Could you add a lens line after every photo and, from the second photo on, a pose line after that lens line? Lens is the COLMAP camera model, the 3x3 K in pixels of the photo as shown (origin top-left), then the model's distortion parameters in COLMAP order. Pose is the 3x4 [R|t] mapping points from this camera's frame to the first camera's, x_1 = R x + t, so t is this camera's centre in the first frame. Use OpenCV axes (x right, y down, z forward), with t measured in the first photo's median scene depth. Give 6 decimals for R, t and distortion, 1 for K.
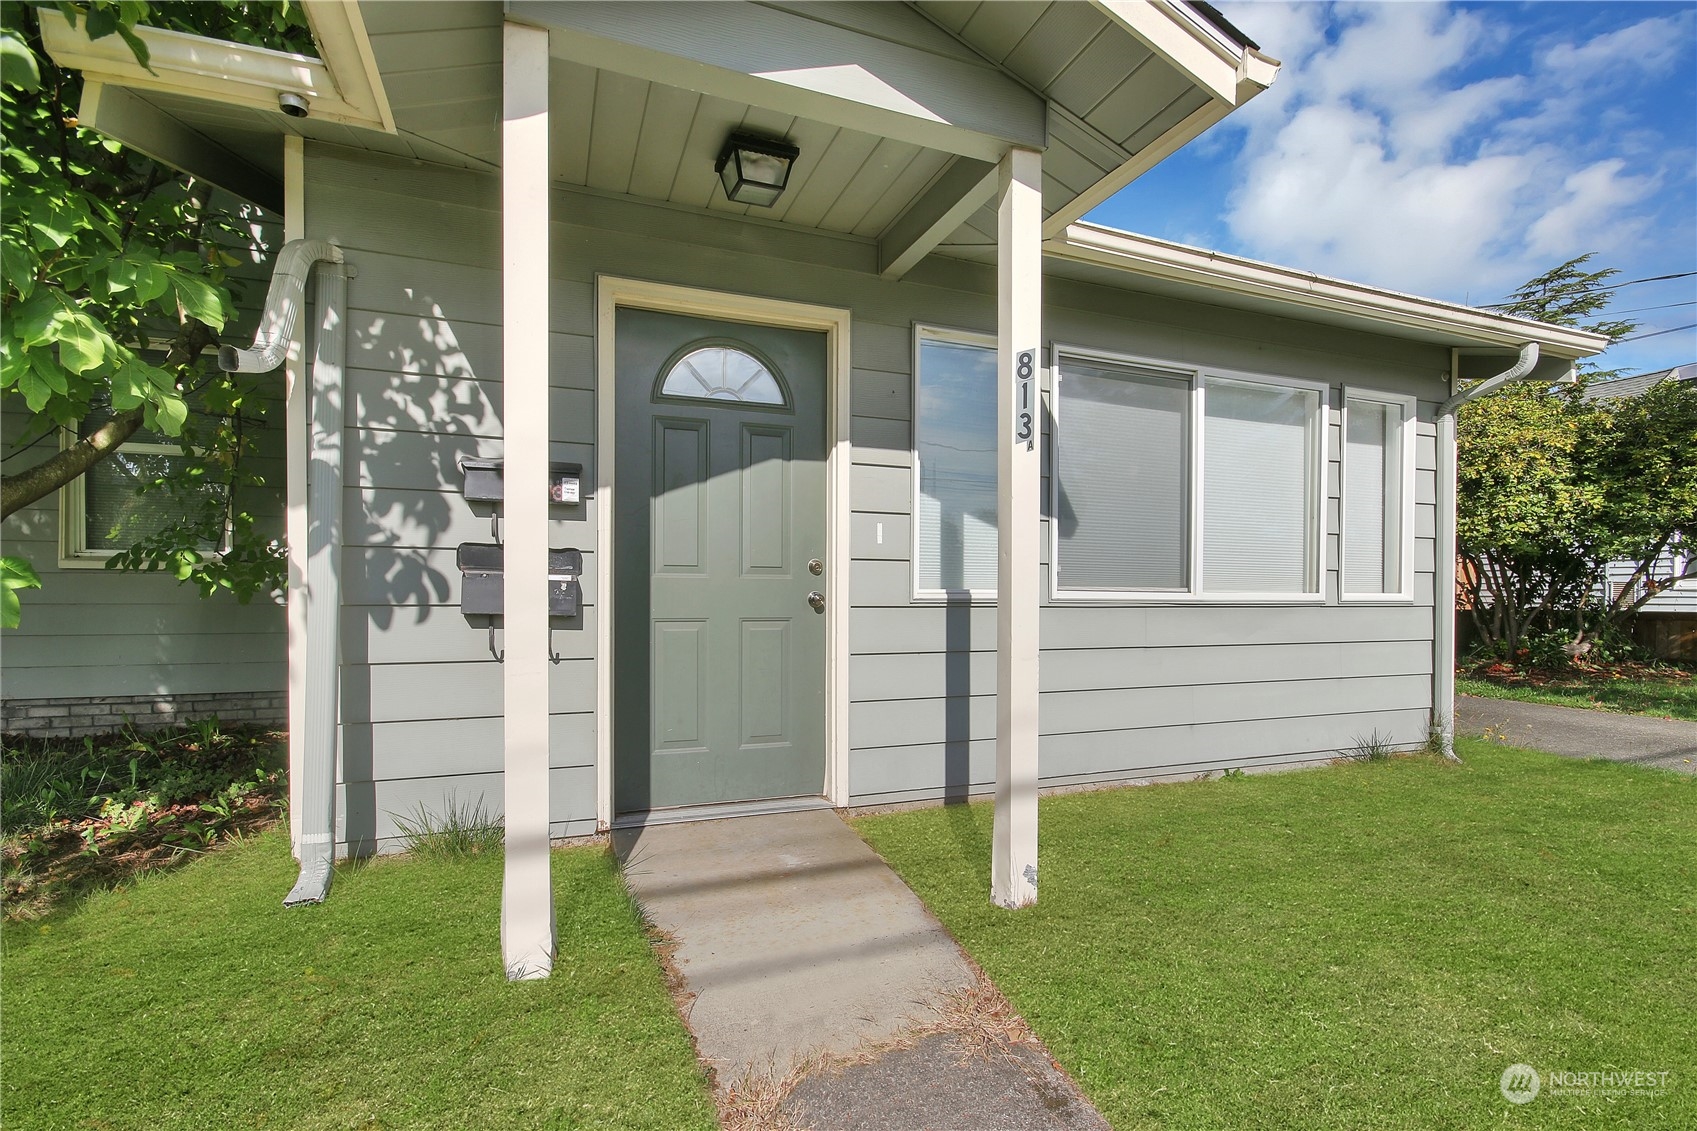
lens RADIAL K [[787.4, 0, 849.0], [0, 787.4, 603.8], [0, 0, 1]] dist [0.002675, -0.008939]
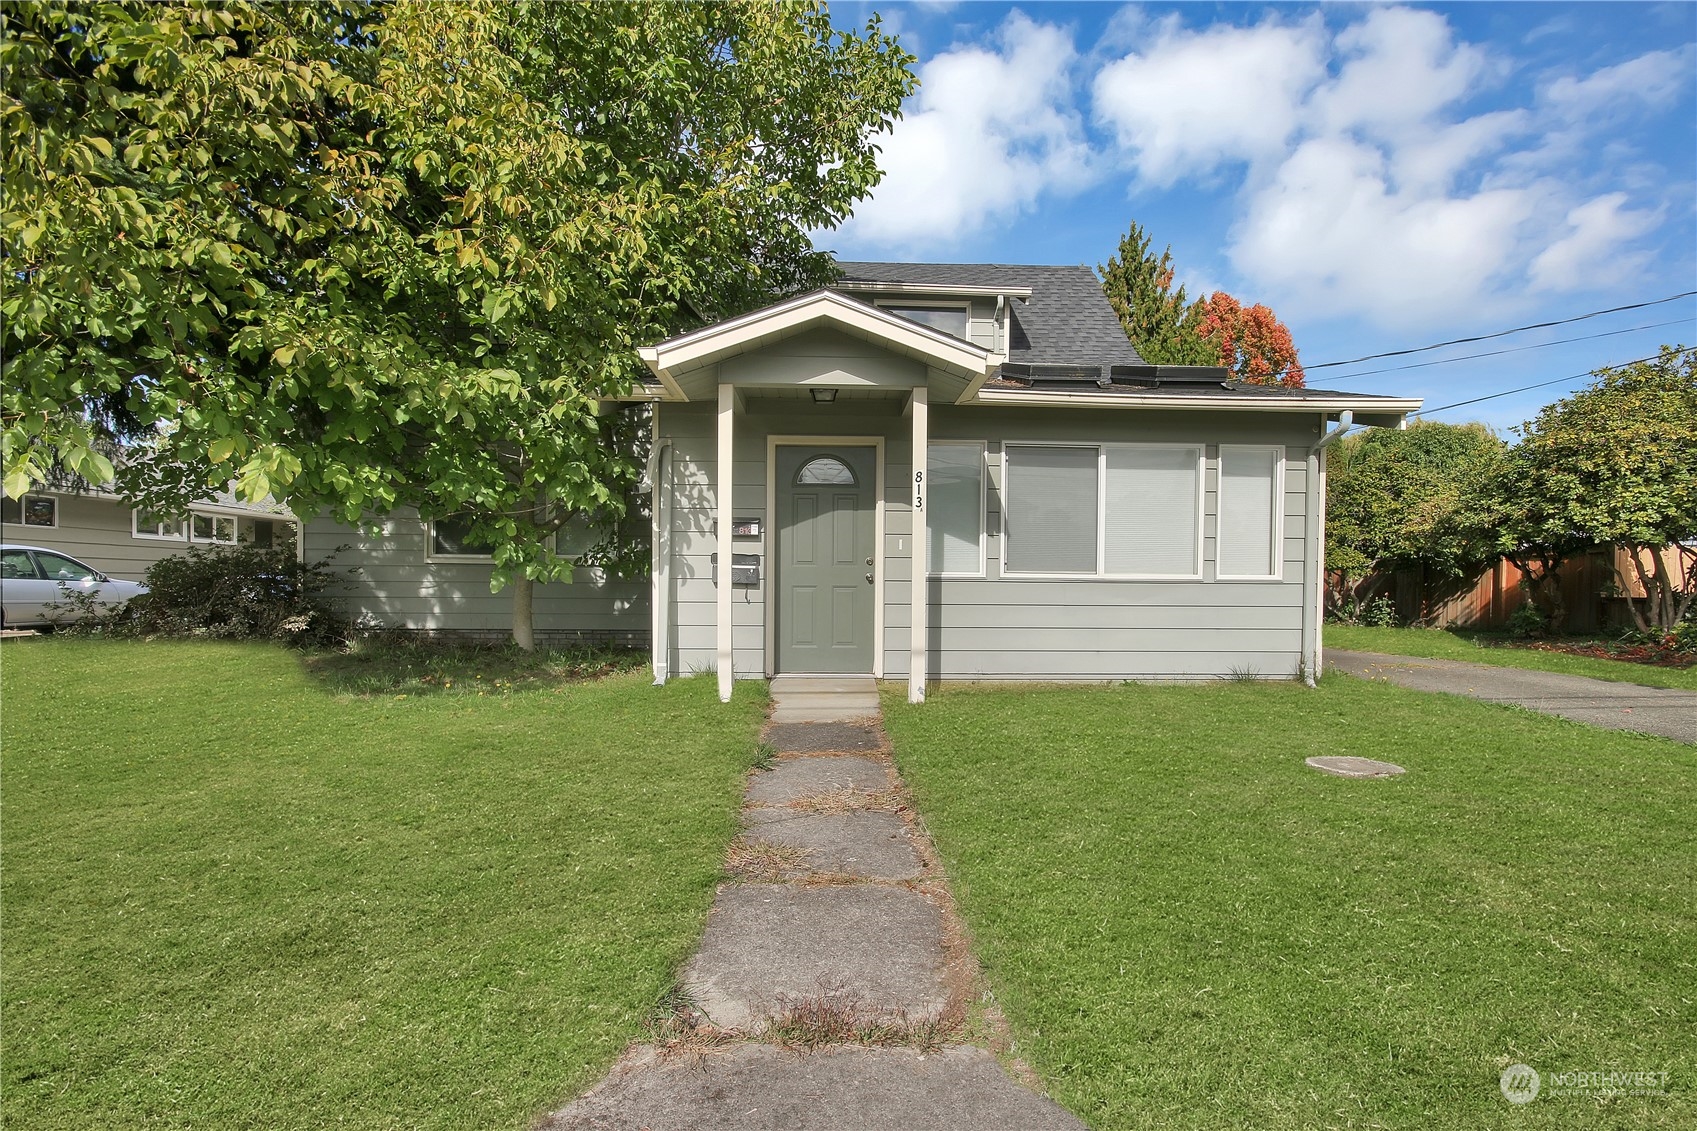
lens RADIAL K [[787.4, 0, 849.0], [0, 787.4, 603.8], [0, 0, 1]] dist [0.002675, -0.008939]
pose [[0.944940, 0.010518, -0.327075, 0.486550], [-0.007130, 0.999908, 0.011554, 0.034299], [0.327167, -0.008586, 0.944928, -0.803447]]
